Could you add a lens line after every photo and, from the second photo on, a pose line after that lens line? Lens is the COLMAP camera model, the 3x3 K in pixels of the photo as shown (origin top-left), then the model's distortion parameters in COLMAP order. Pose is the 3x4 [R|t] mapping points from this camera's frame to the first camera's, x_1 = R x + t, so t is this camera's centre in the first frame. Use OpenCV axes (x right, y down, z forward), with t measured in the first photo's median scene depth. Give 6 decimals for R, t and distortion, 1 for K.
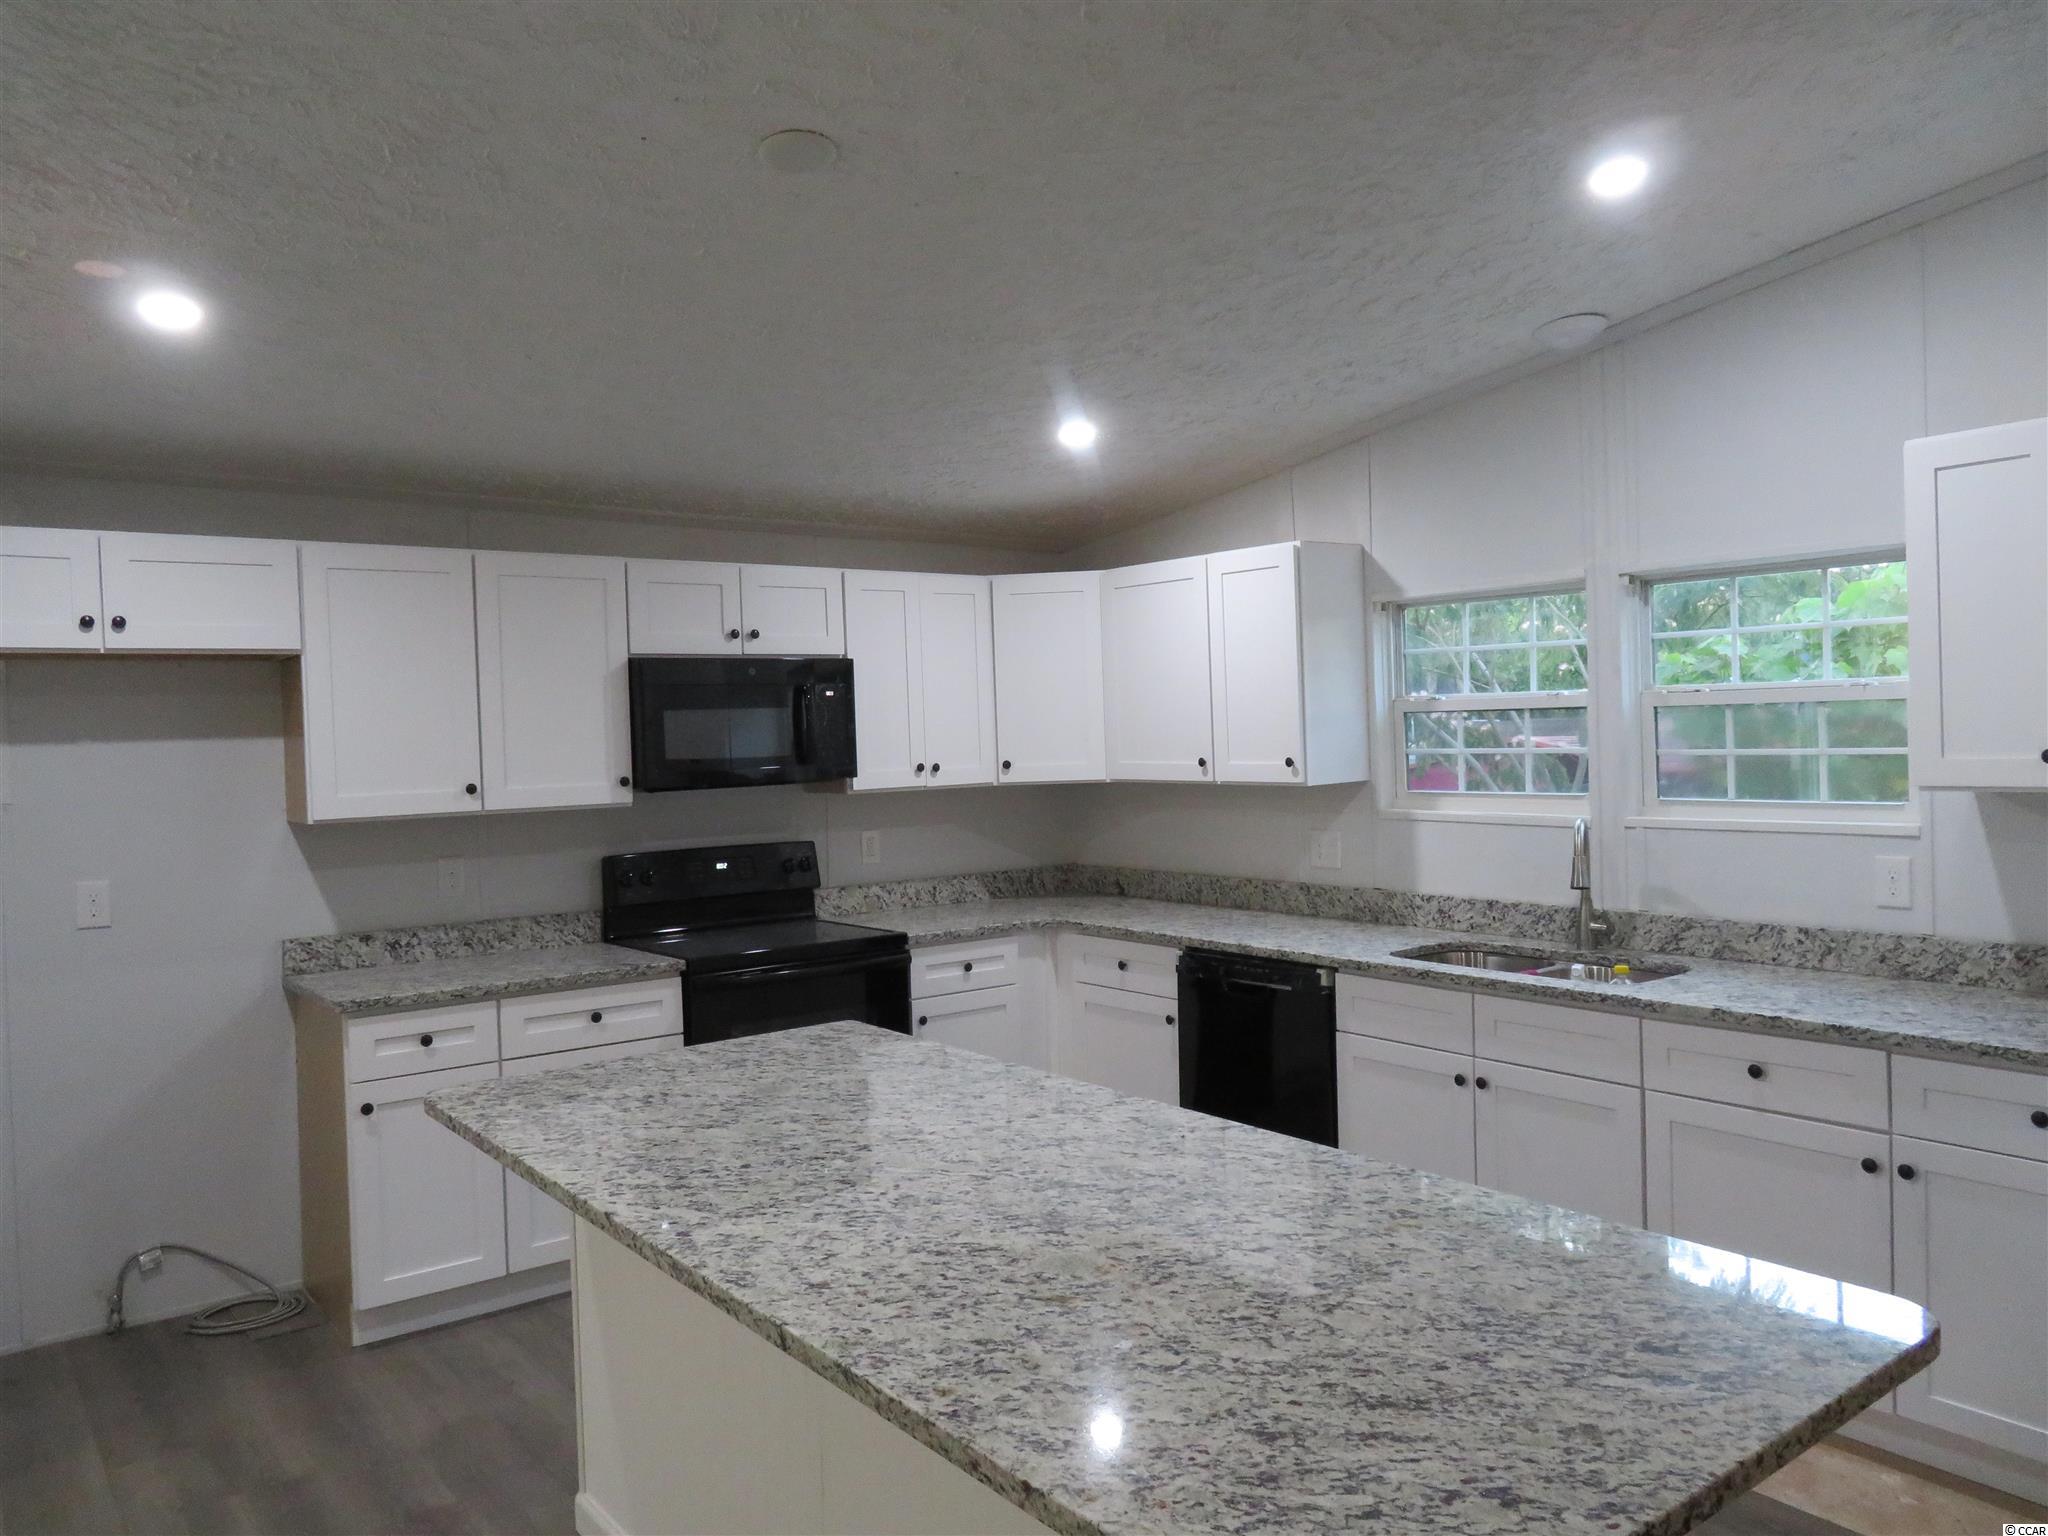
lens RADIAL K [[1489.6, 0, 1016.1], [0, 1489.6, 770.6], [0, 0, 1]] dist [-0.000165, 0.003030]
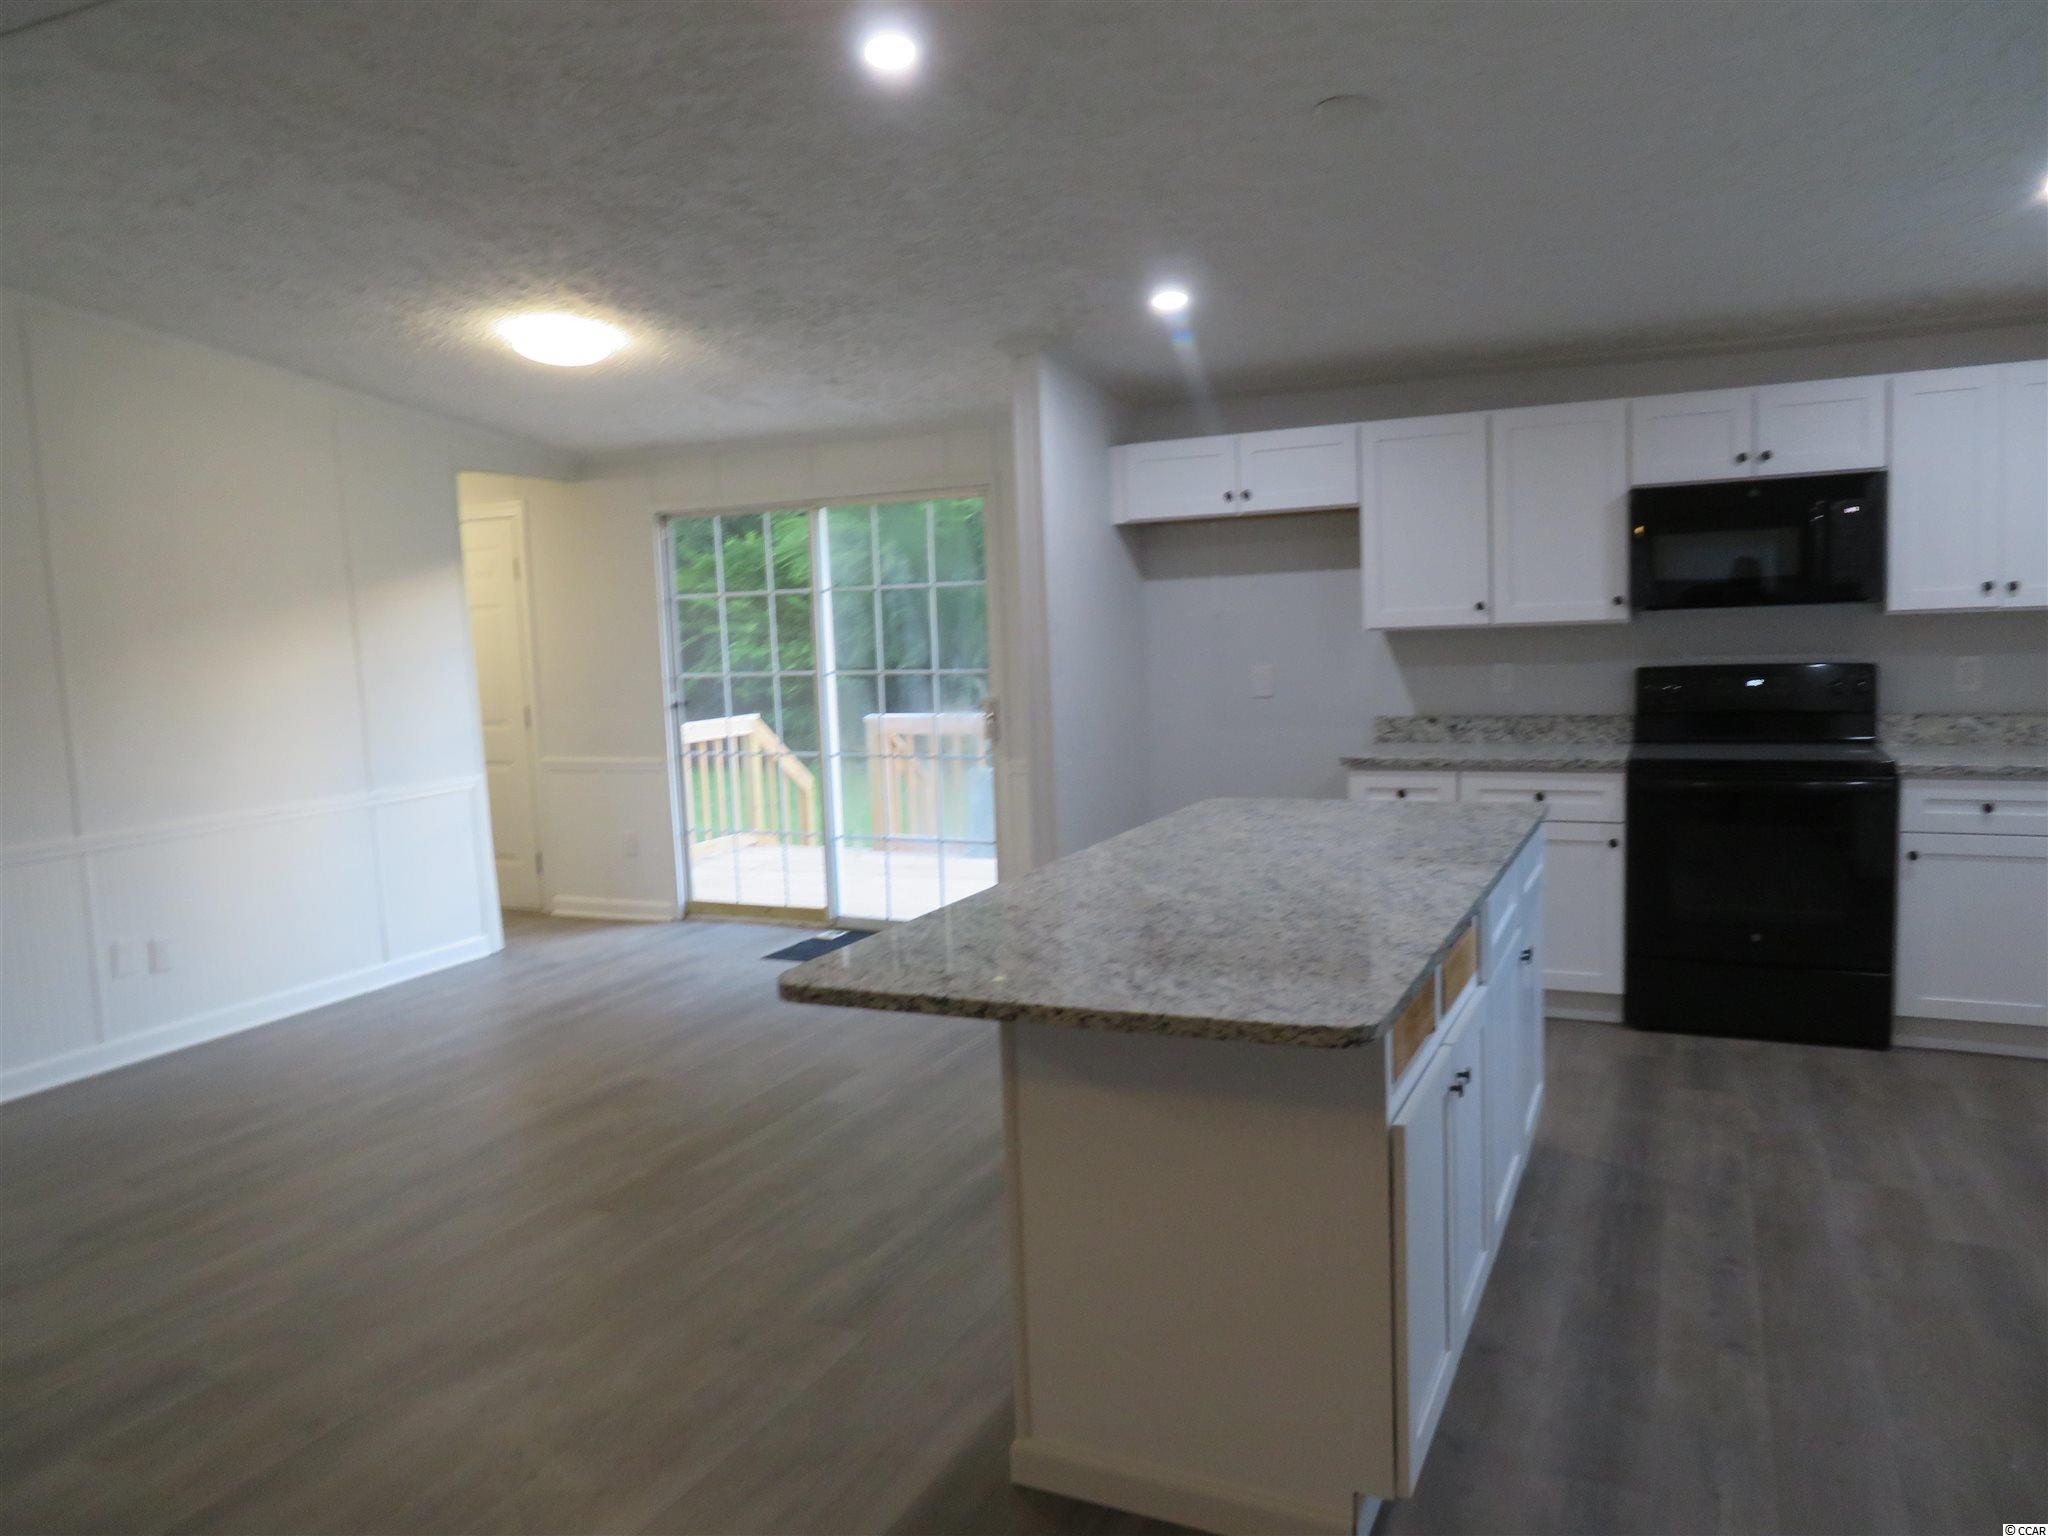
lens RADIAL K [[1489.6, 0, 1016.1], [0, 1489.6, 770.6], [0, 0, 1]] dist [-0.000165, 0.003030]
pose [[0.452441, 0.099417, -0.886235, 0.547110], [0.001183, 0.993699, 0.112076, 0.008258], [0.891793, -0.051756, 0.449473, 0.076338]]
